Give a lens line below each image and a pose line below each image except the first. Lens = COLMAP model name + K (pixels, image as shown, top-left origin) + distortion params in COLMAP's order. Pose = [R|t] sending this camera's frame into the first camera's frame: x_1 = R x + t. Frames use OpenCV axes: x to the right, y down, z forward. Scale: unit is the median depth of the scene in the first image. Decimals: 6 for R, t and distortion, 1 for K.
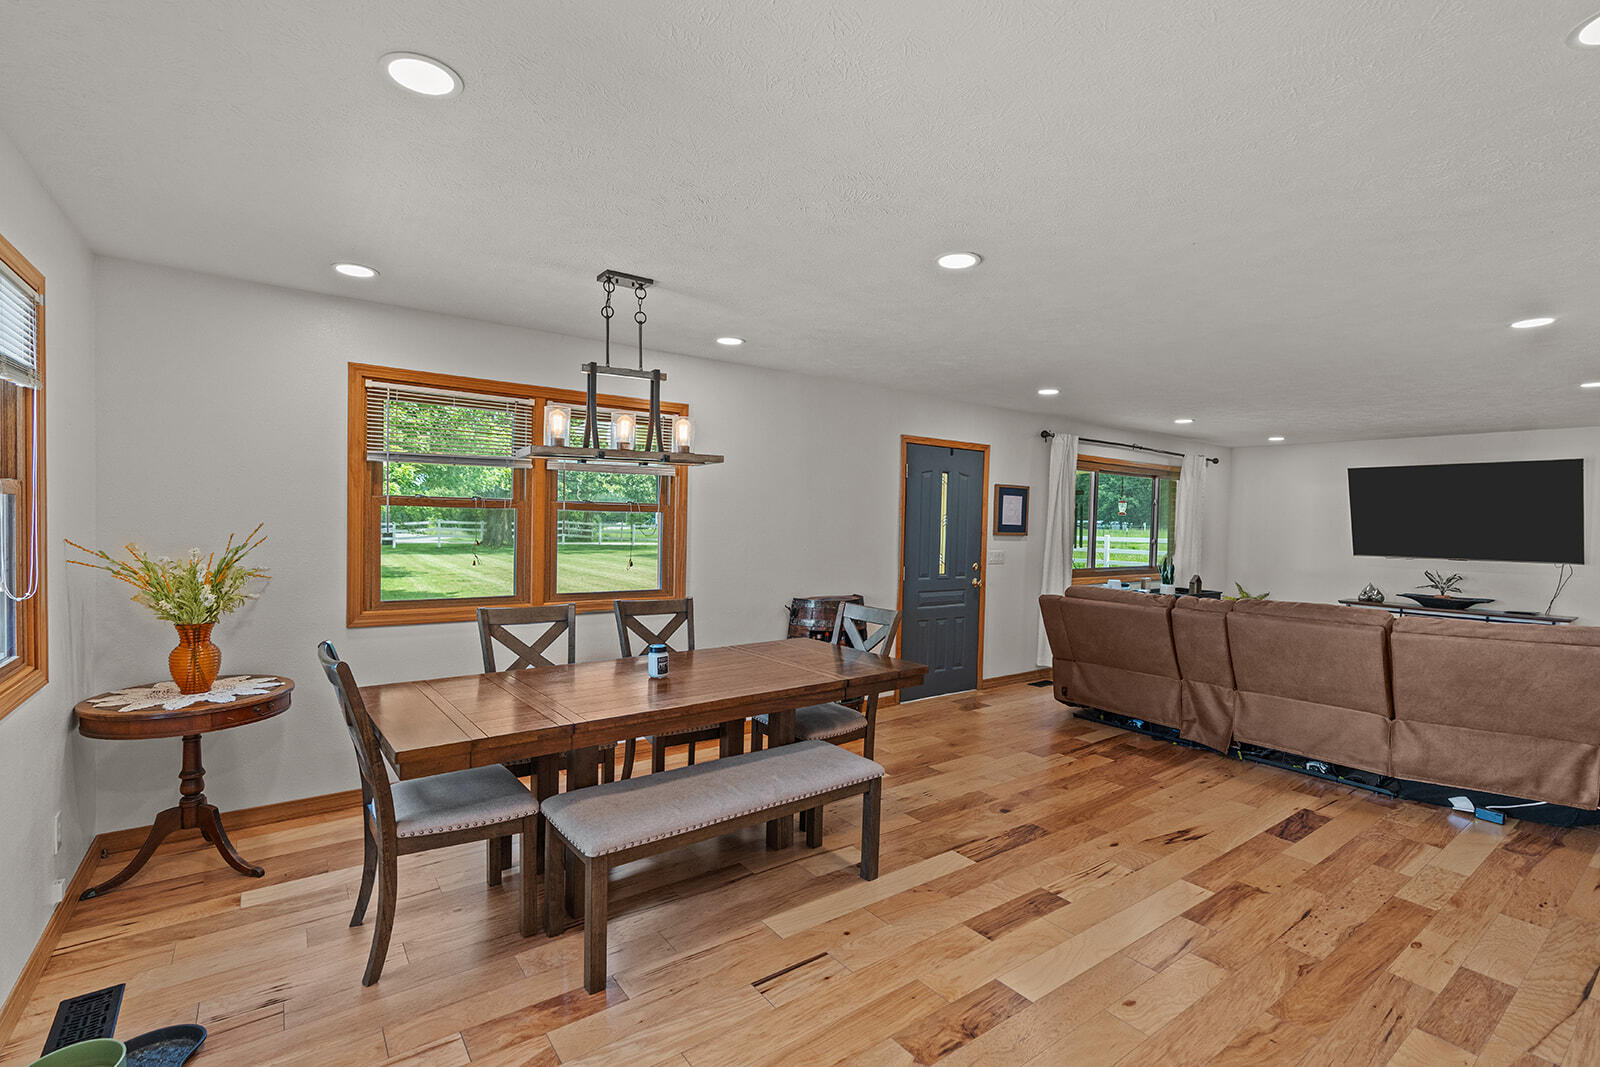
lens RADIAL K [[727.4, 0, 799.7], [0, 727.4, 539.9], [0, 0, 1]] dist [-0.009105, 0.002228]
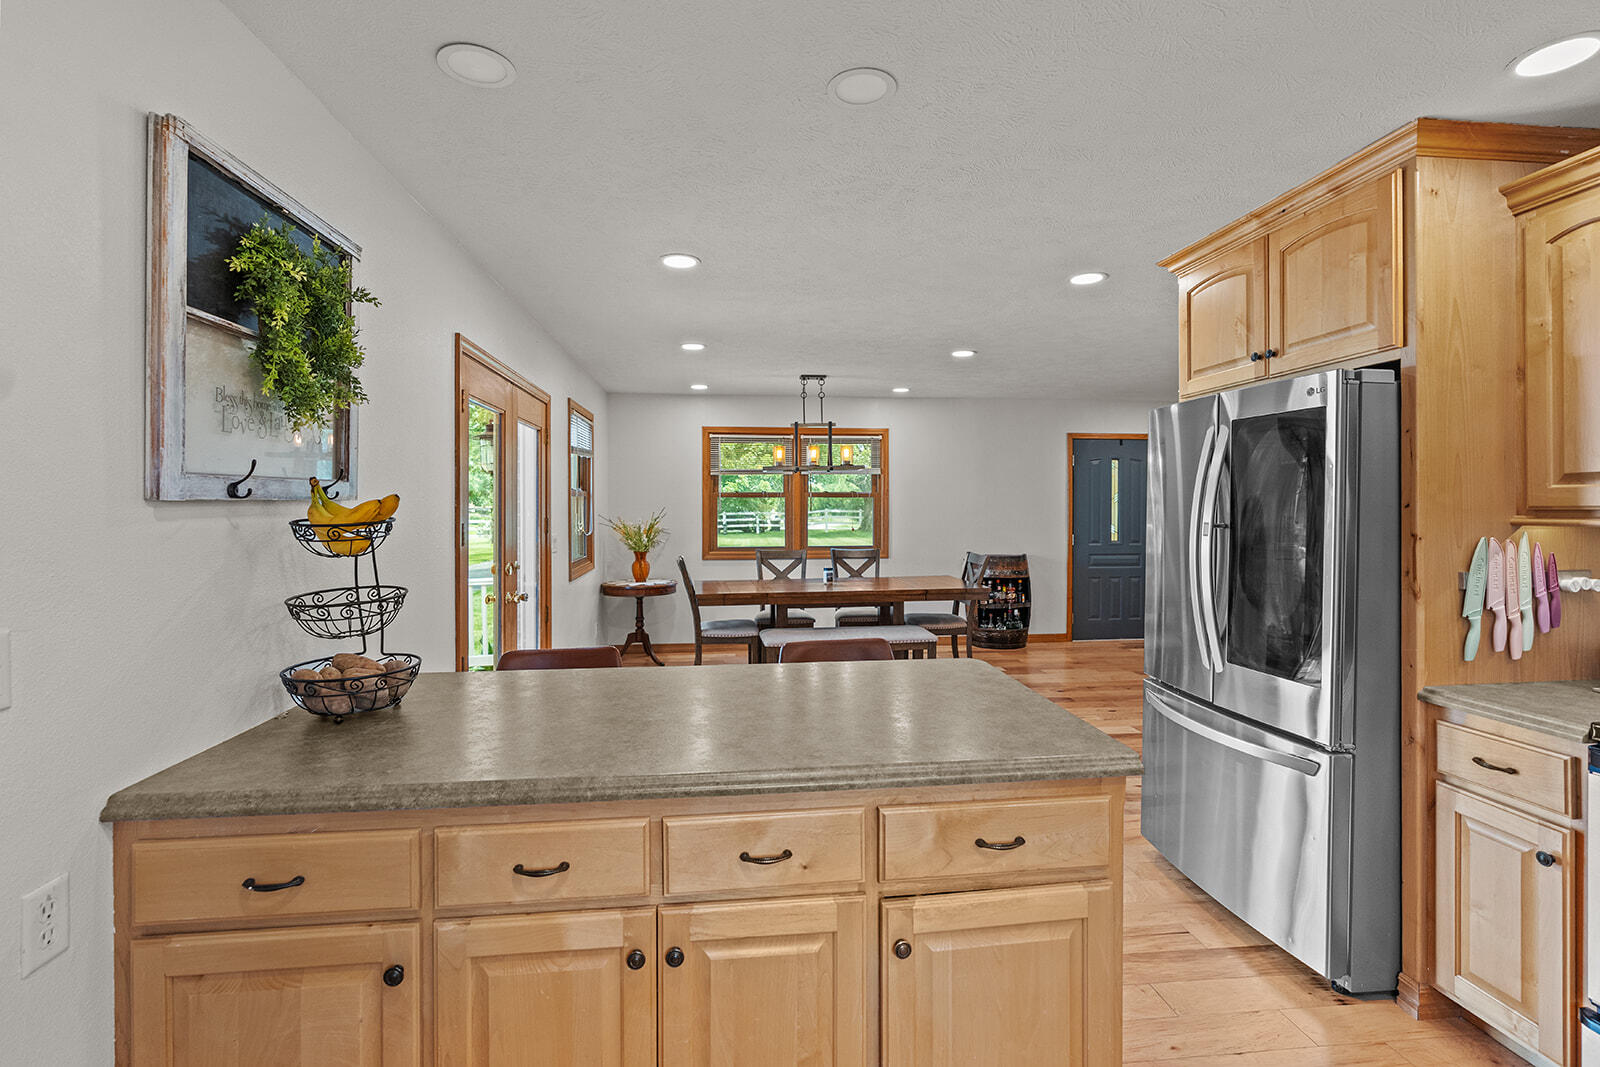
lens RADIAL K [[727.4, 0, 795.4], [0, 727.4, 509.5], [0, 0, 1]] dist [-0.009105, 0.002228]
pose [[0.865930, -0.018234, -0.499834, 0.580421], [0.006244, 0.999651, -0.025651, 0.036058], [0.500127, 0.019091, 0.865742, -0.586580]]
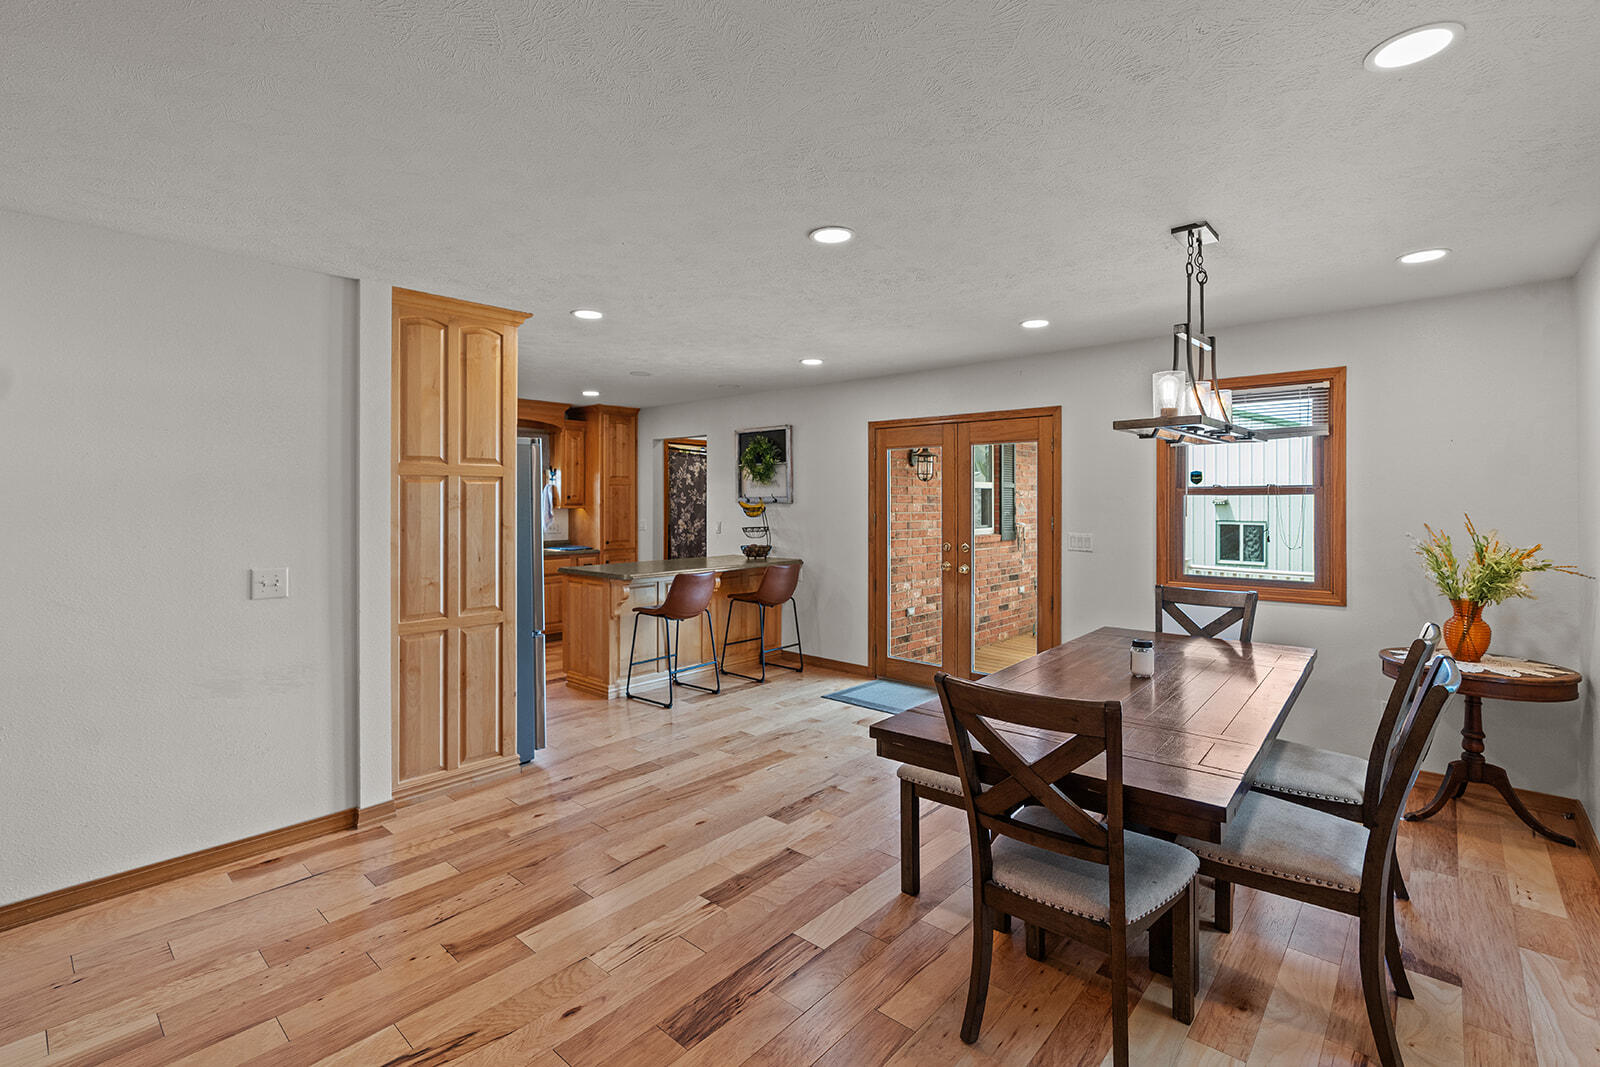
lens RADIAL K [[727.4, 0, 787.2], [0, 727.4, 504.8], [0, 0, 1]] dist [-0.009105, 0.002228]
pose [[-0.982632, -0.016443, -0.184837, 0.351362], [-0.022000, 0.999364, 0.028053, -0.035129], [0.184258, 0.031632, -0.982369, 1.533166]]
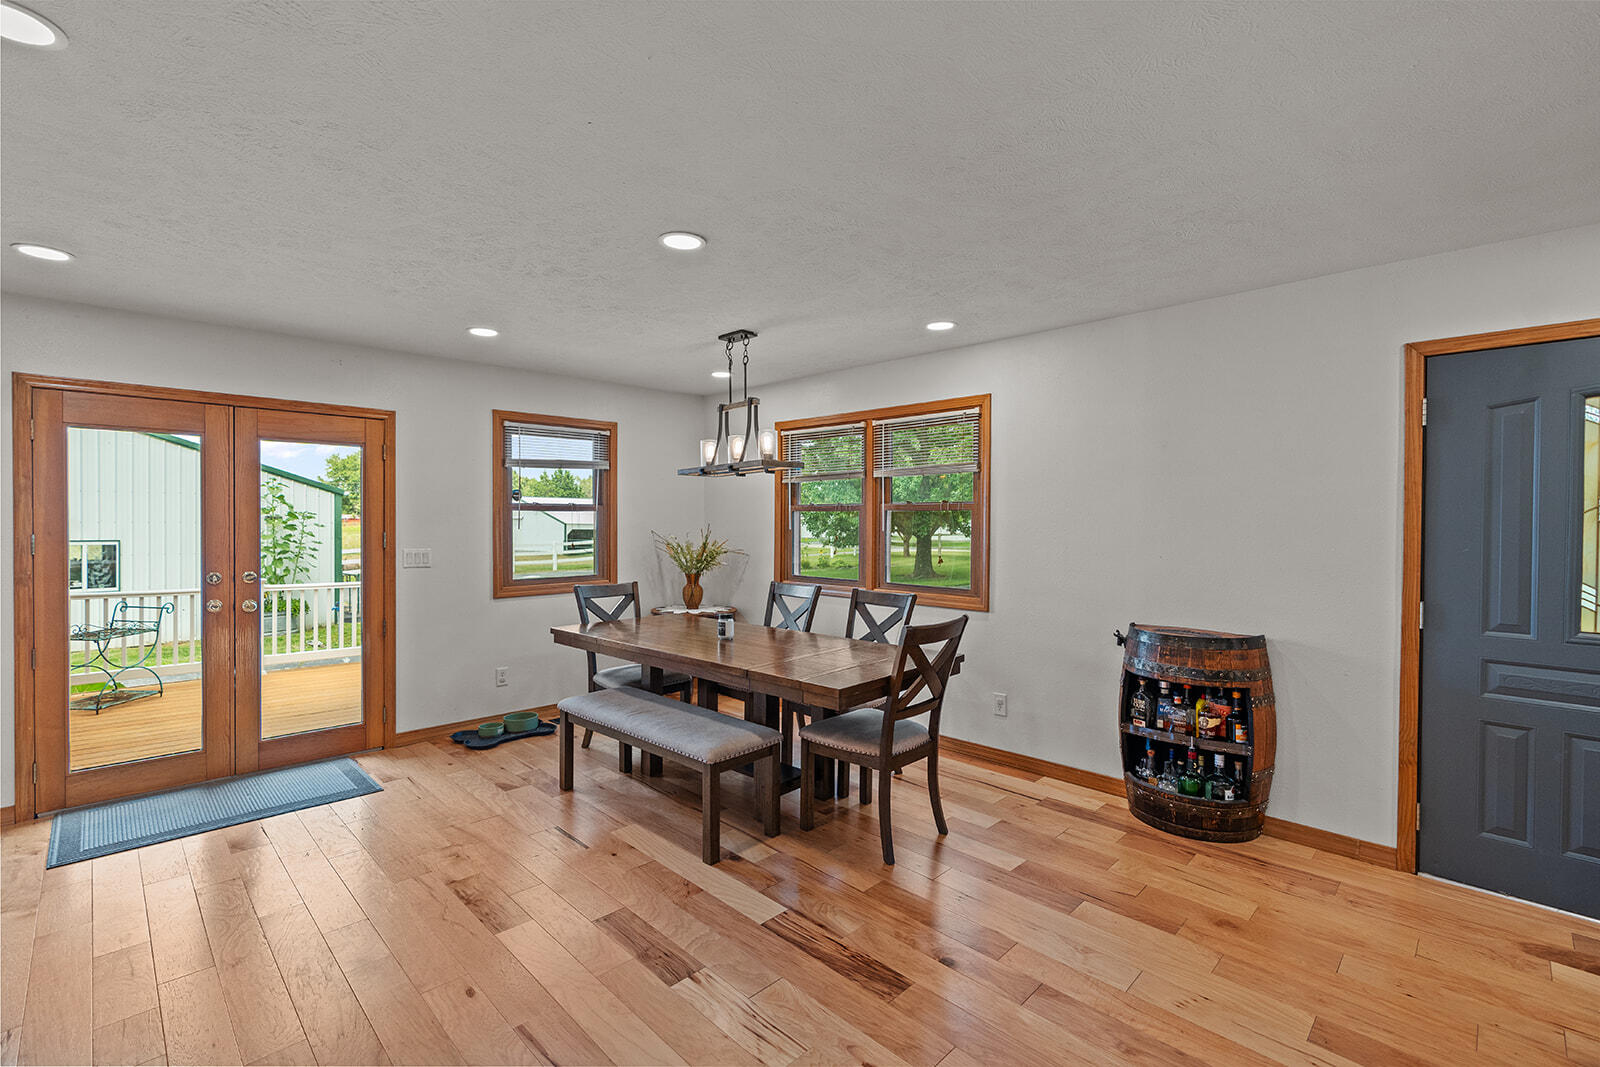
lens RADIAL K [[727.4, 0, 796.2], [0, 727.4, 529.6], [0, 0, 1]] dist [-0.009105, 0.002228]
pose [[0.137795, -0.002746, -0.990457, 0.931766], [-0.025538, 0.999654, -0.006324, 0.000515], [0.990131, 0.026166, 0.137678, 0.799053]]
